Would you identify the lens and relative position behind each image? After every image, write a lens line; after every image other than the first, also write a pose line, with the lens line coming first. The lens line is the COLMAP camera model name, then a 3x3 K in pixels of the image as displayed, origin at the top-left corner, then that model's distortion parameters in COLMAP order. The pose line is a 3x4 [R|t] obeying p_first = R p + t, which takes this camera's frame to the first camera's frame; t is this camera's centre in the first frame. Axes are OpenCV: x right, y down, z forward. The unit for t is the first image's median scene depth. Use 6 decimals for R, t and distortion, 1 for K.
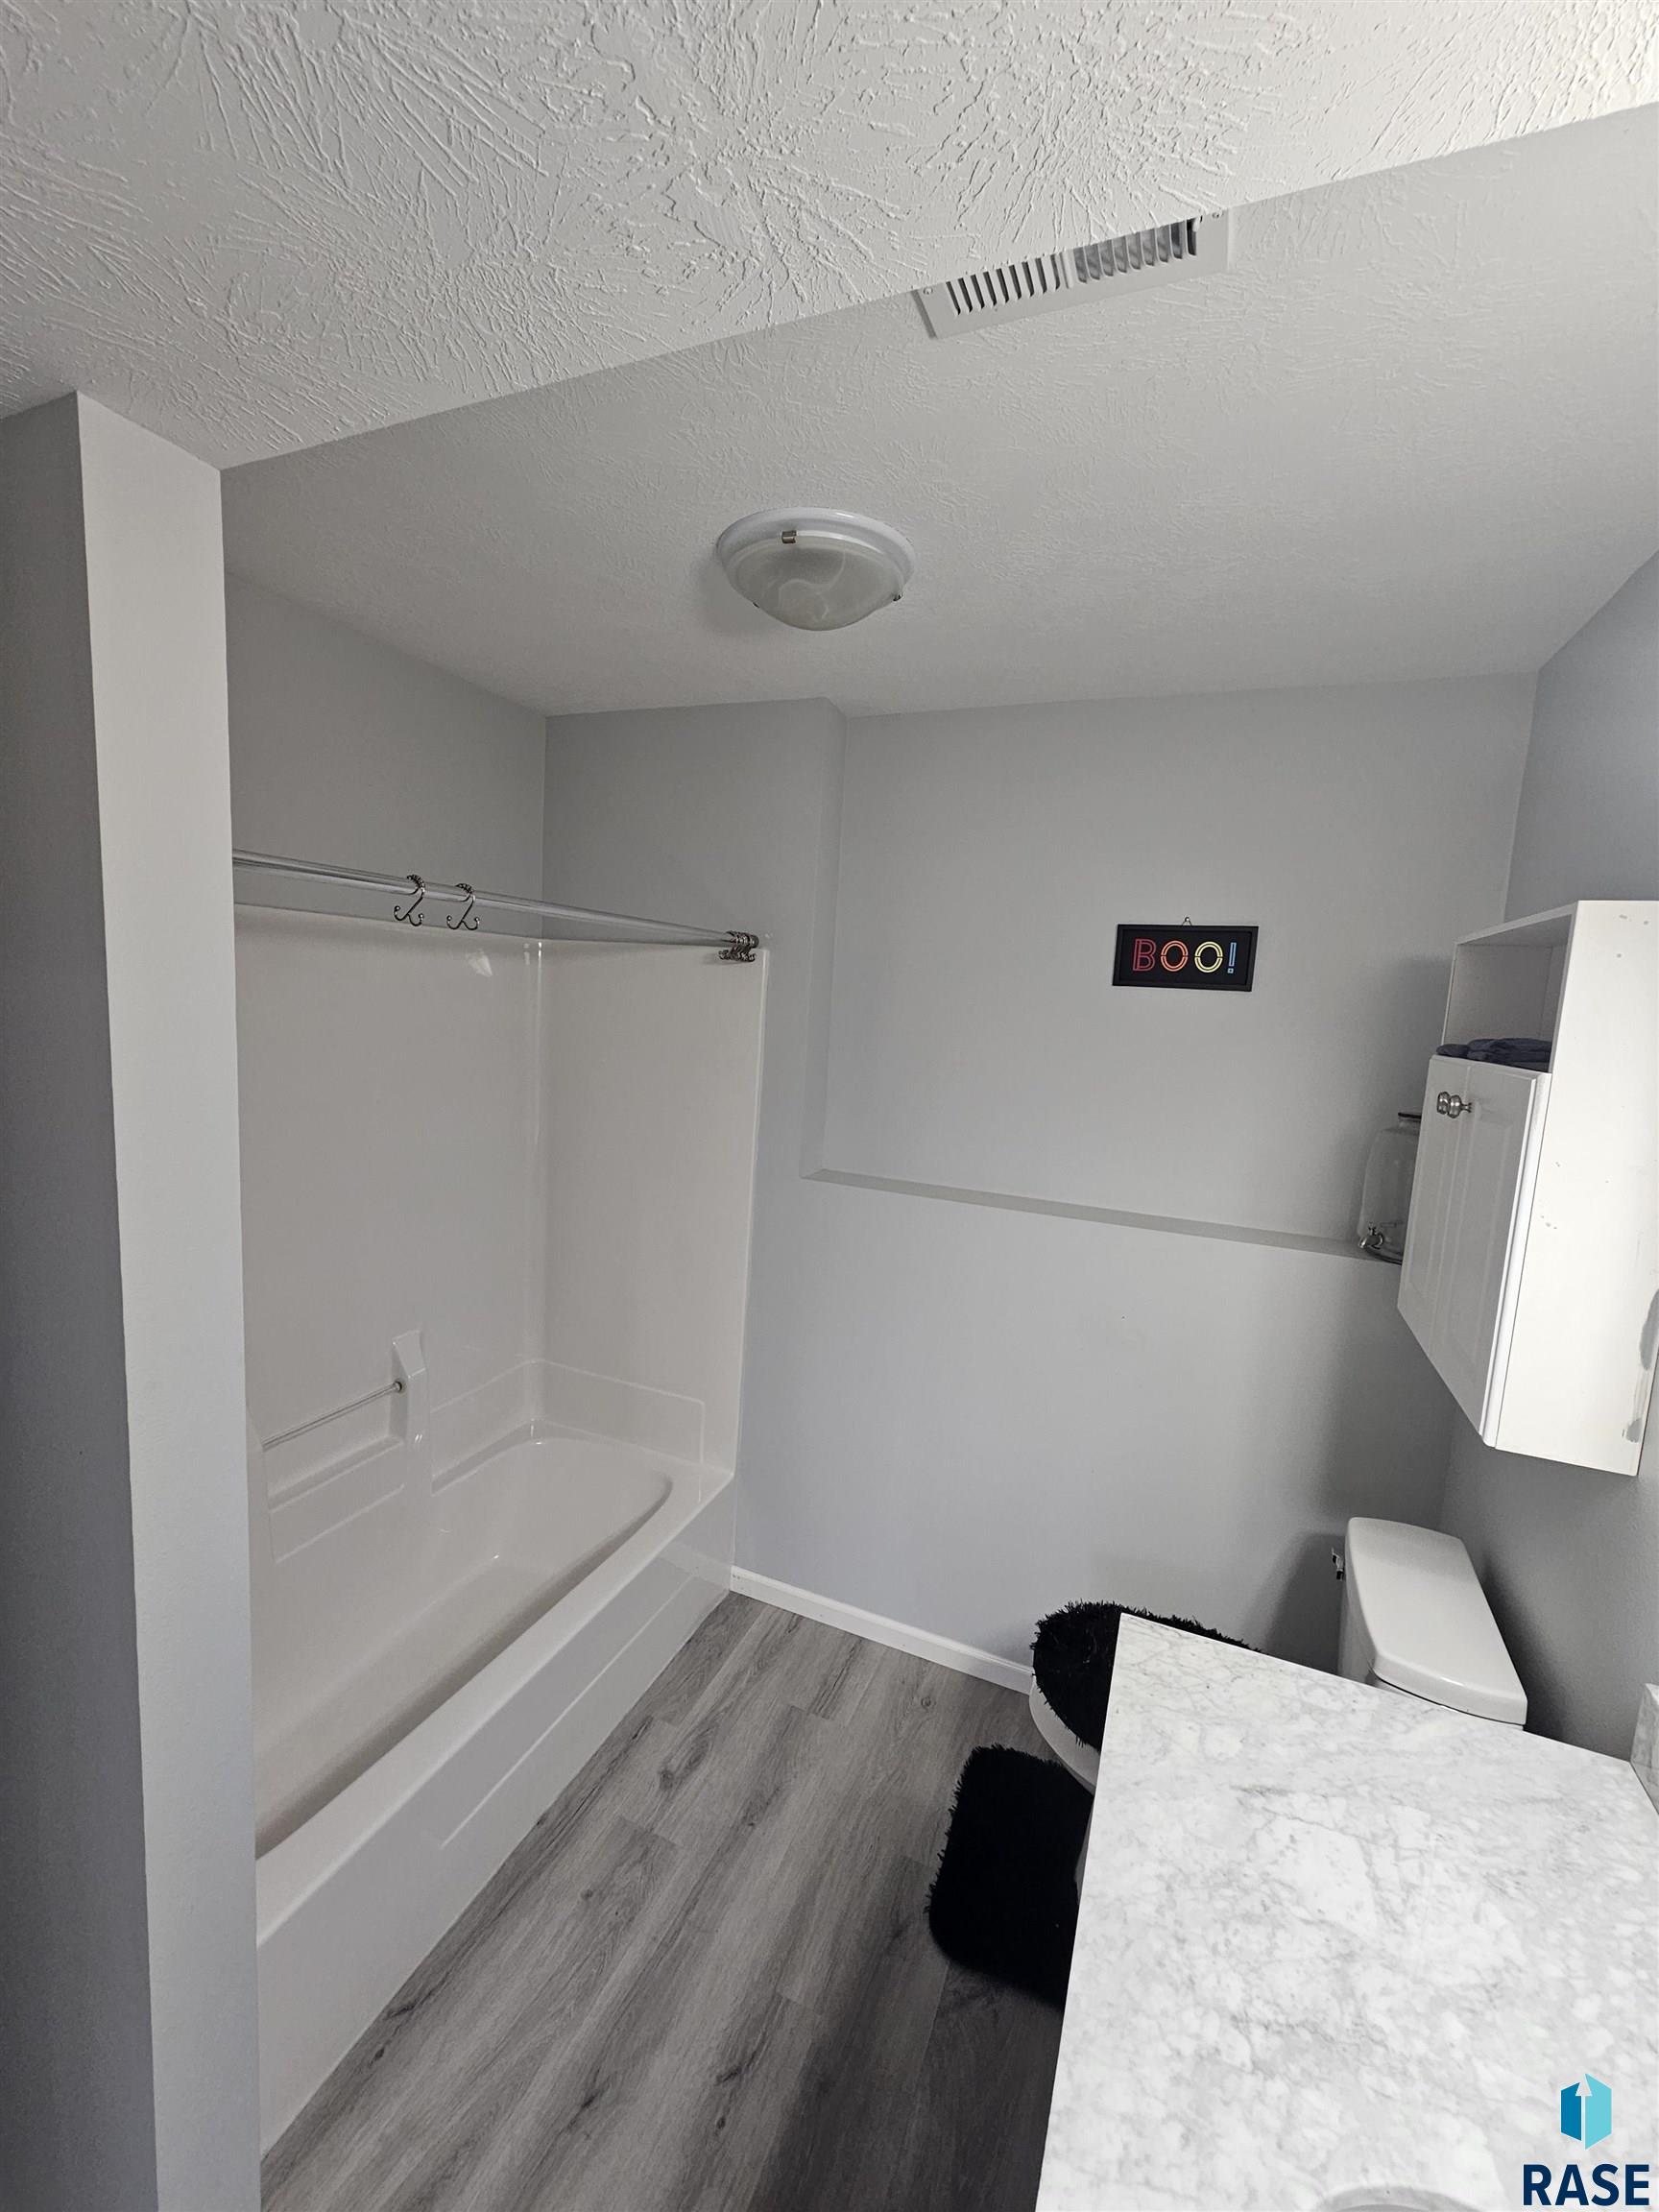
lens RADIAL K [[900.8, 0, 826.7], [0, 900.8, 1104.4], [0, 0, 1]] dist [-0.000132, -0.000142]
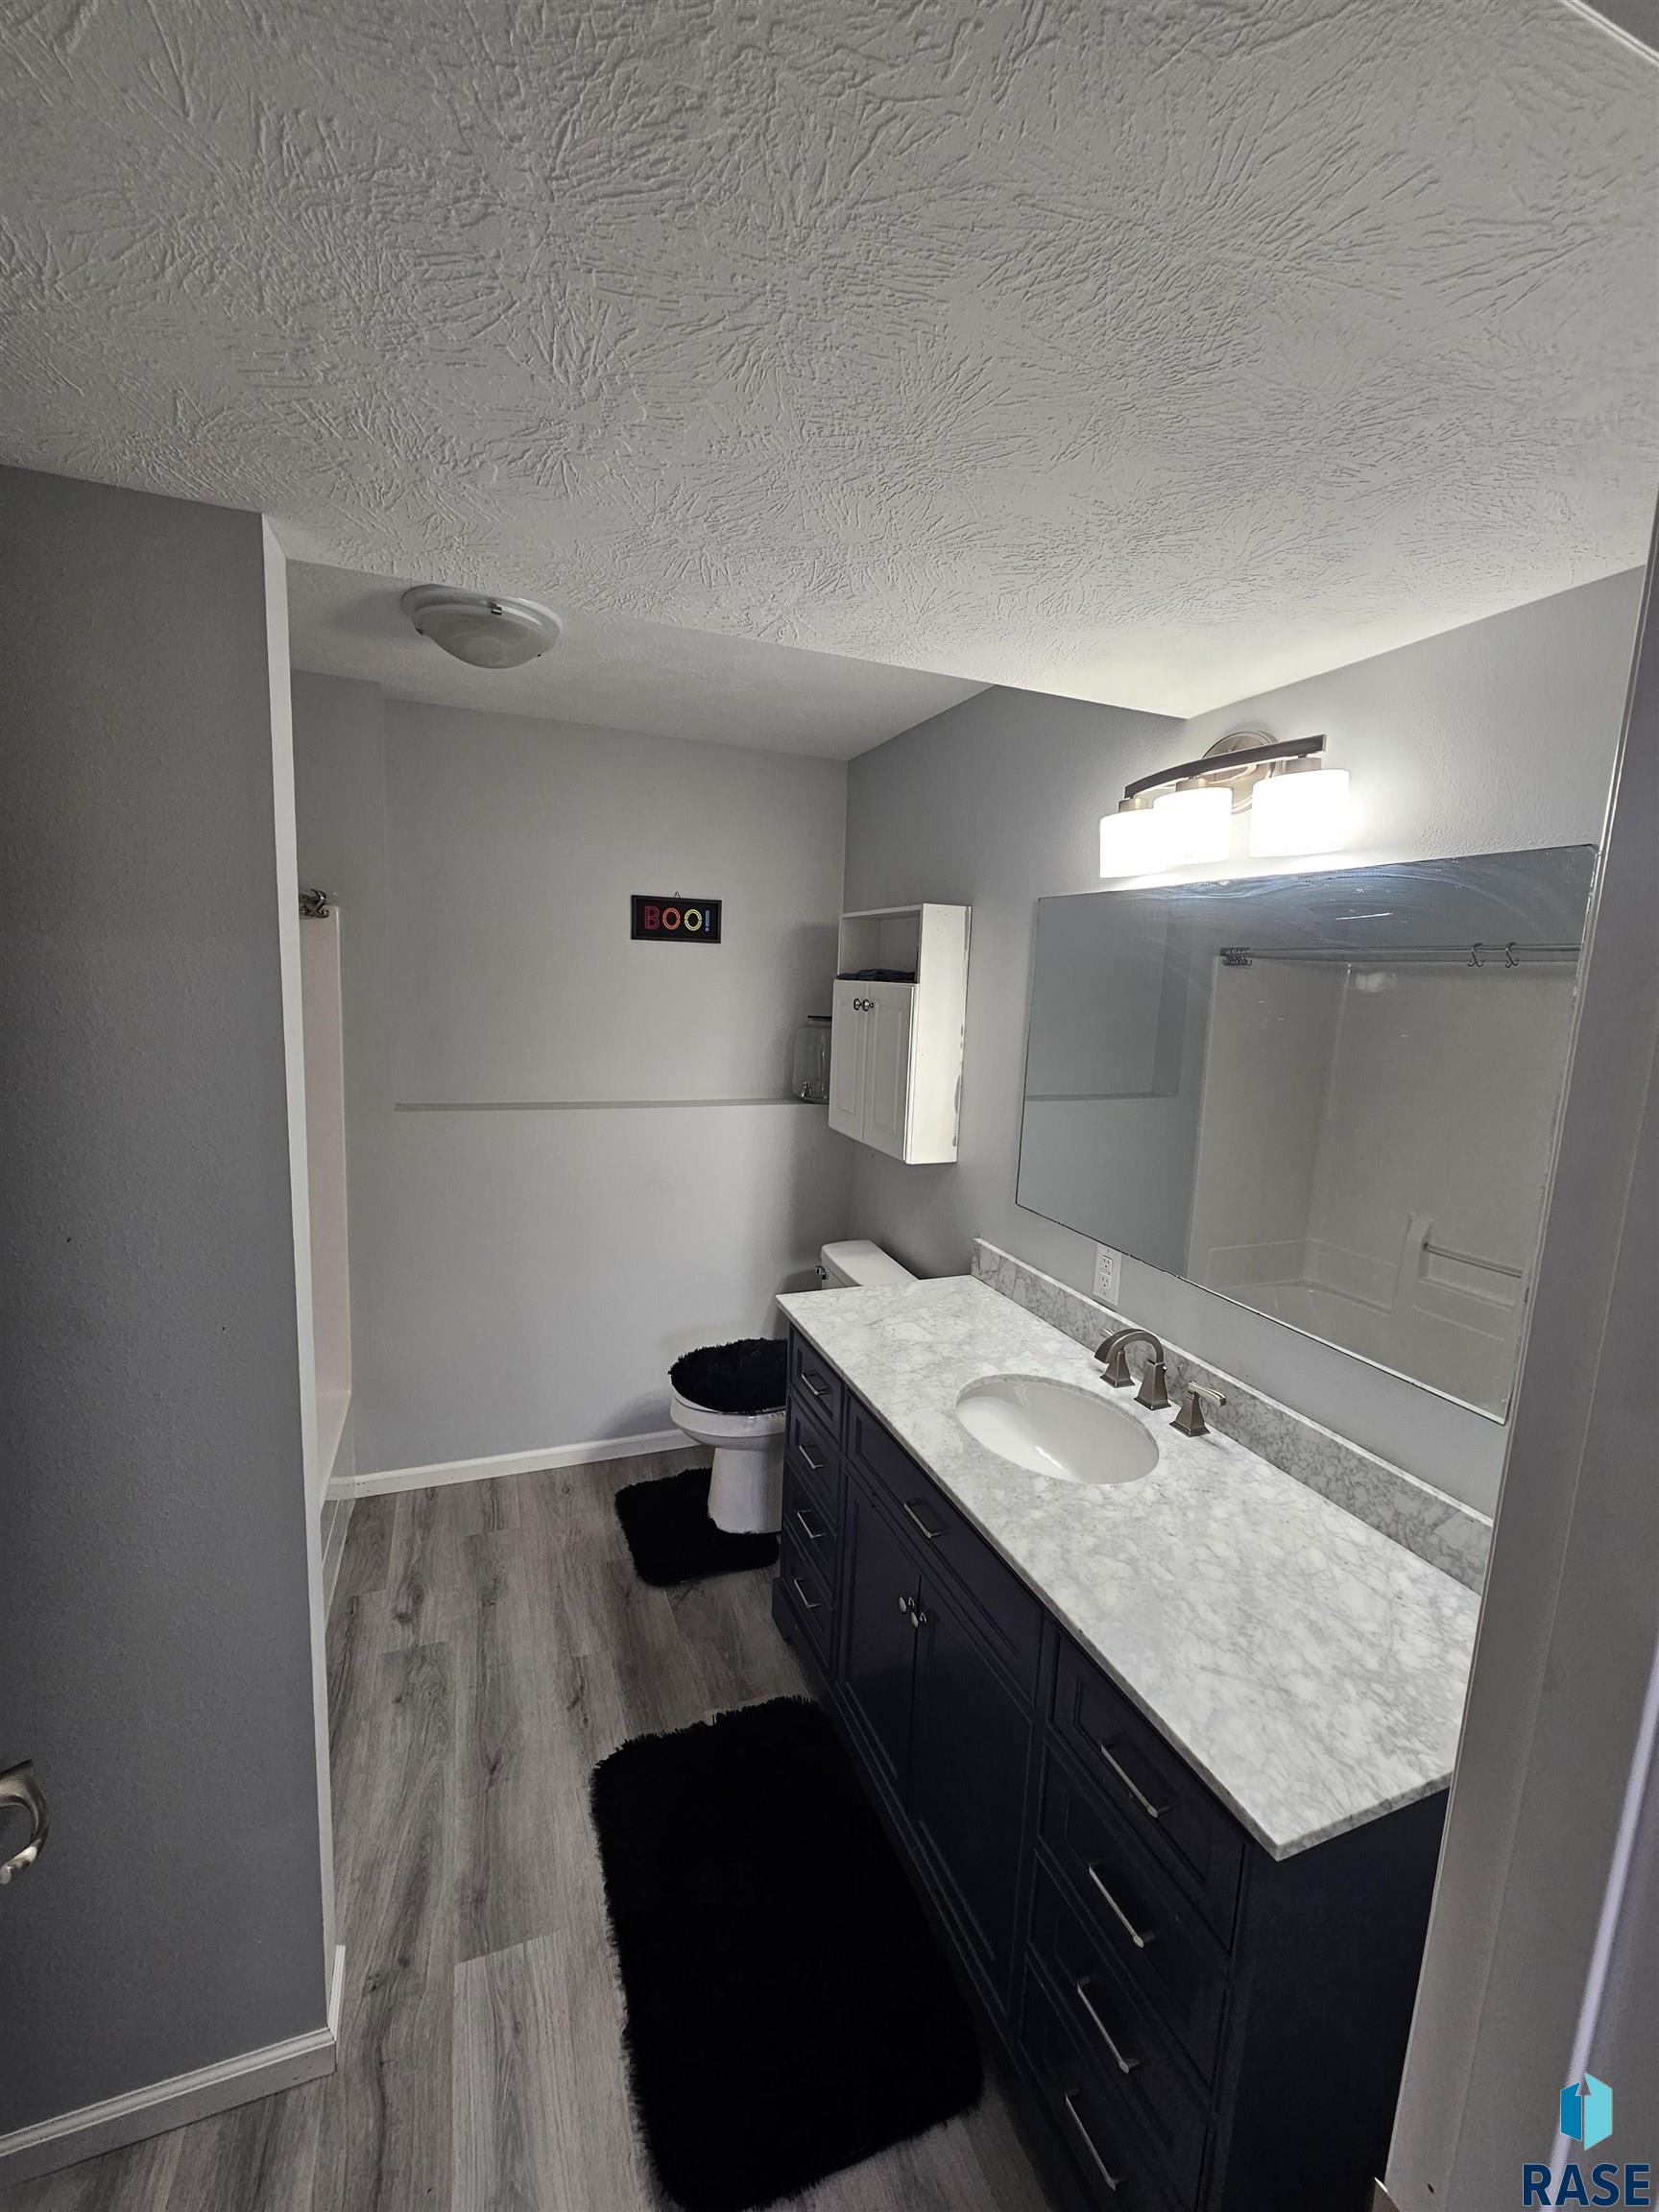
lens RADIAL K [[900.8, 0, 825.1], [0, 900.8, 1107.1], [0, 0, 1]] dist [-0.000132, -0.000142]
pose [[0.714017, -0.131065, 0.687752, -0.554715], [0.087864, 0.991330, 0.097698, 0.017961], [-0.694594, -0.009329, 0.719342, -0.251412]]
